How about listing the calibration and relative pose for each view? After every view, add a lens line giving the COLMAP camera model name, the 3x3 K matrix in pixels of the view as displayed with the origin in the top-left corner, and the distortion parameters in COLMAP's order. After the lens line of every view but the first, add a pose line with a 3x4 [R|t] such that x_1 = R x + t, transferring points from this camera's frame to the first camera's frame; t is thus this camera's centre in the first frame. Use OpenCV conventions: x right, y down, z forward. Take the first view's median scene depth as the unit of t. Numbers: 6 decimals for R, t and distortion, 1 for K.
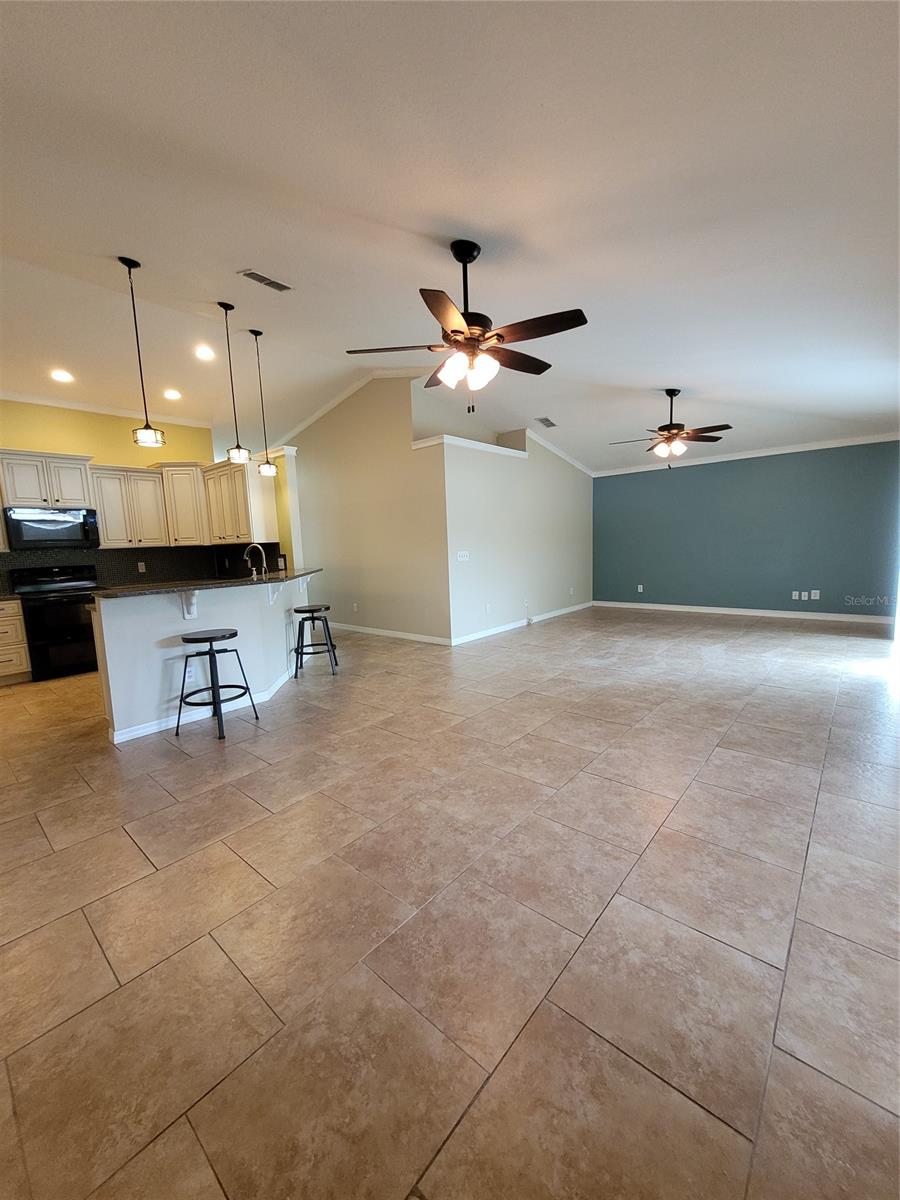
lens RADIAL K [[472.2, 0, 458.4], [0, 472.2, 597.8], [0, 0, 1]] dist [-0.001435, 0.000595]
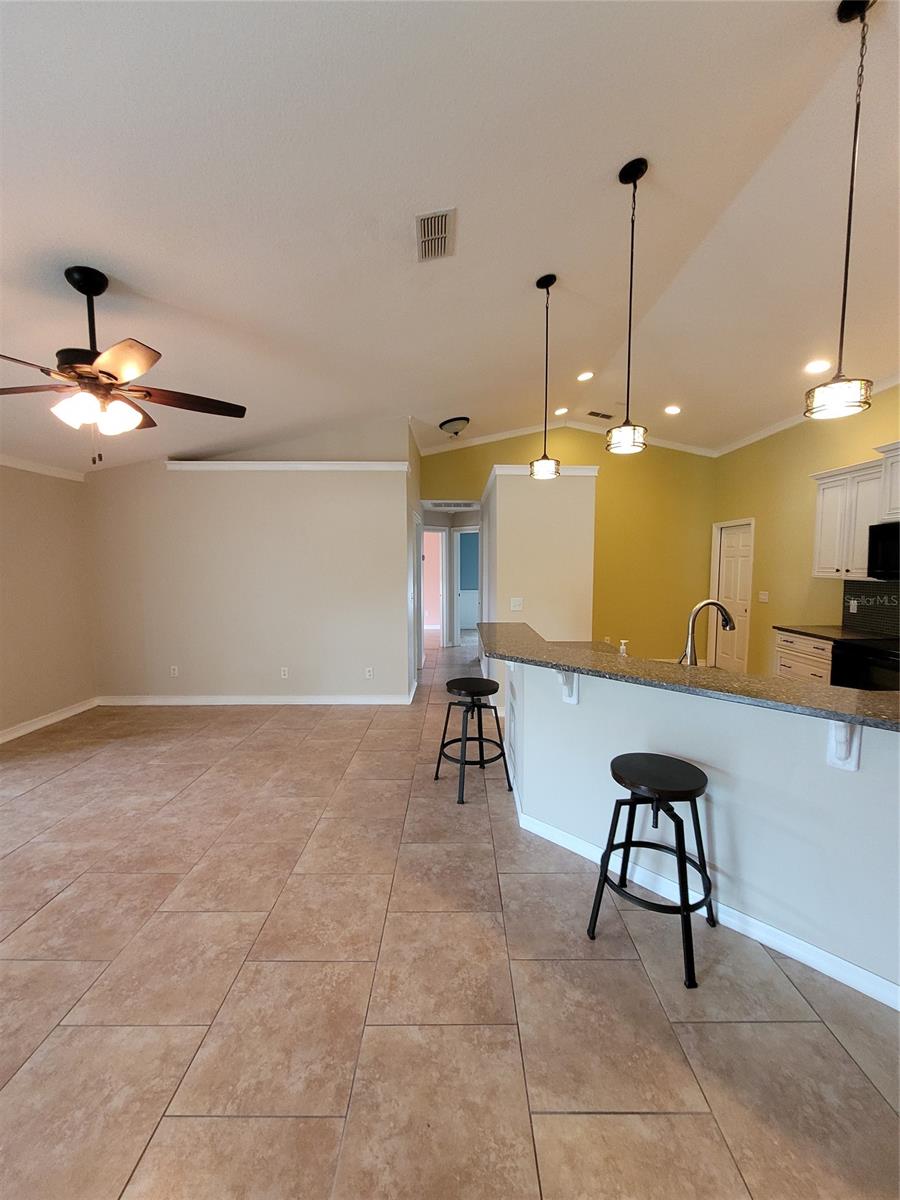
lens RADIAL K [[472.2, 0, 458.8], [0, 472.2, 602.2], [0, 0, 1]] dist [-0.001435, 0.000595]
pose [[-0.756544, 0.092838, -0.647320, 0.077522], [-0.049418, 0.978925, 0.198152, -0.253793], [0.652073, 0.181900, -0.736011, 1.556461]]
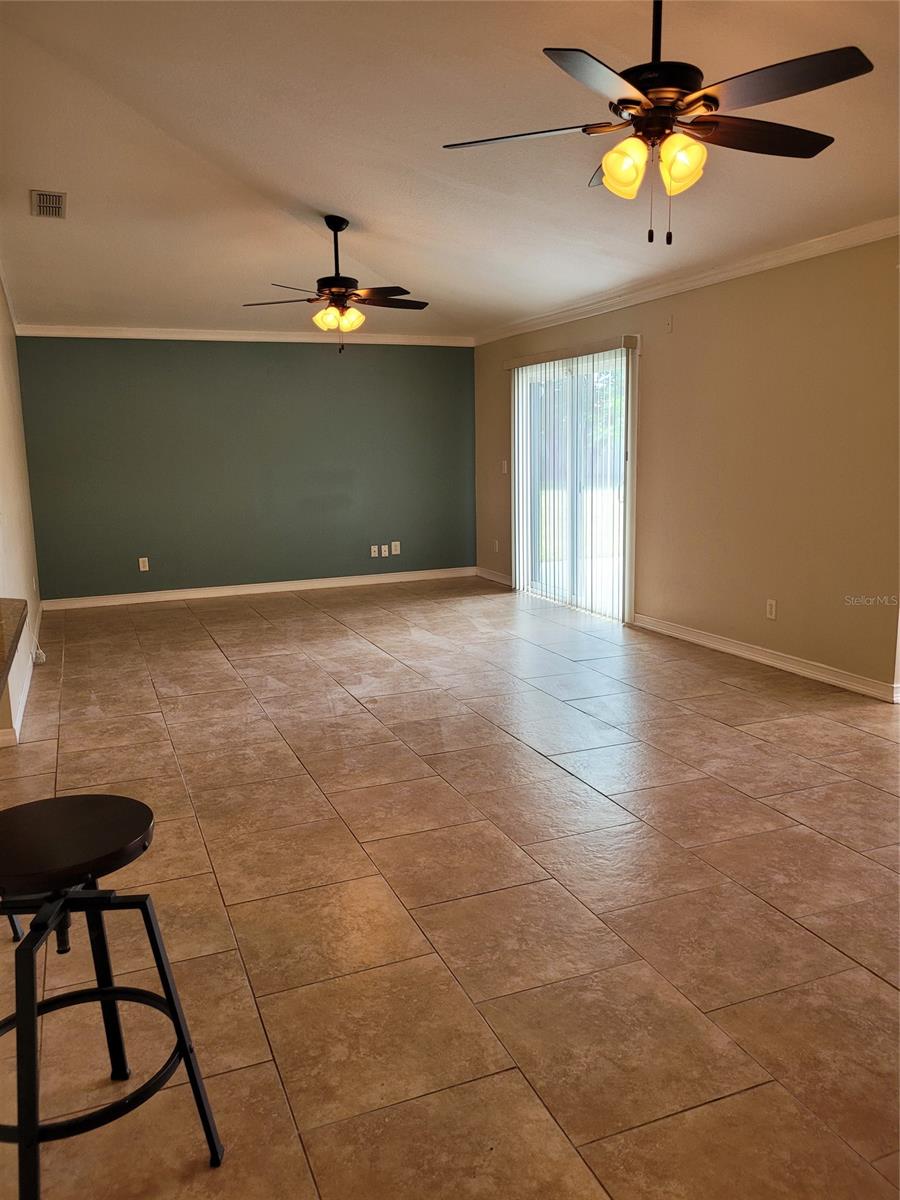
lens RADIAL K [[899.7, 0, 443.6], [0, 899.7, 603.4], [0, 0, 1]] dist [0.015170, 0.010058]
pose [[0.466455, -0.127733, 0.875274, -0.795894], [0.107913, 0.990345, 0.087017, -0.064590], [-0.877938, 0.053864, 0.475735, 0.544930]]
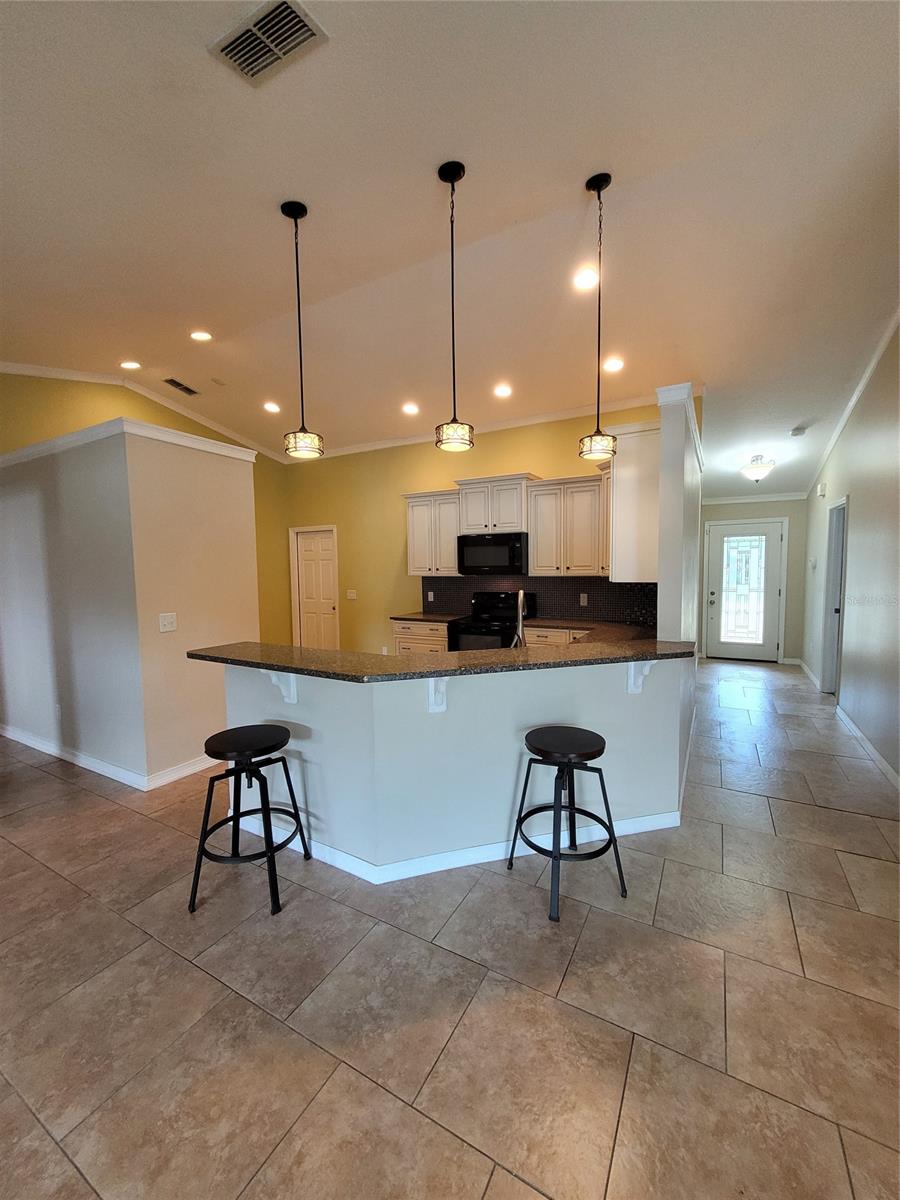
lens RADIAL K [[472.2, 0, 457.5], [0, 472.2, 601.1], [0, 0, 1]] dist [-0.001435, 0.000595]
pose [[0.198420, 0.106391, -0.974326, 0.124325], [-0.112666, 0.989977, 0.085156, -0.183577], [0.973620, 0.092876, 0.208418, 1.068942]]
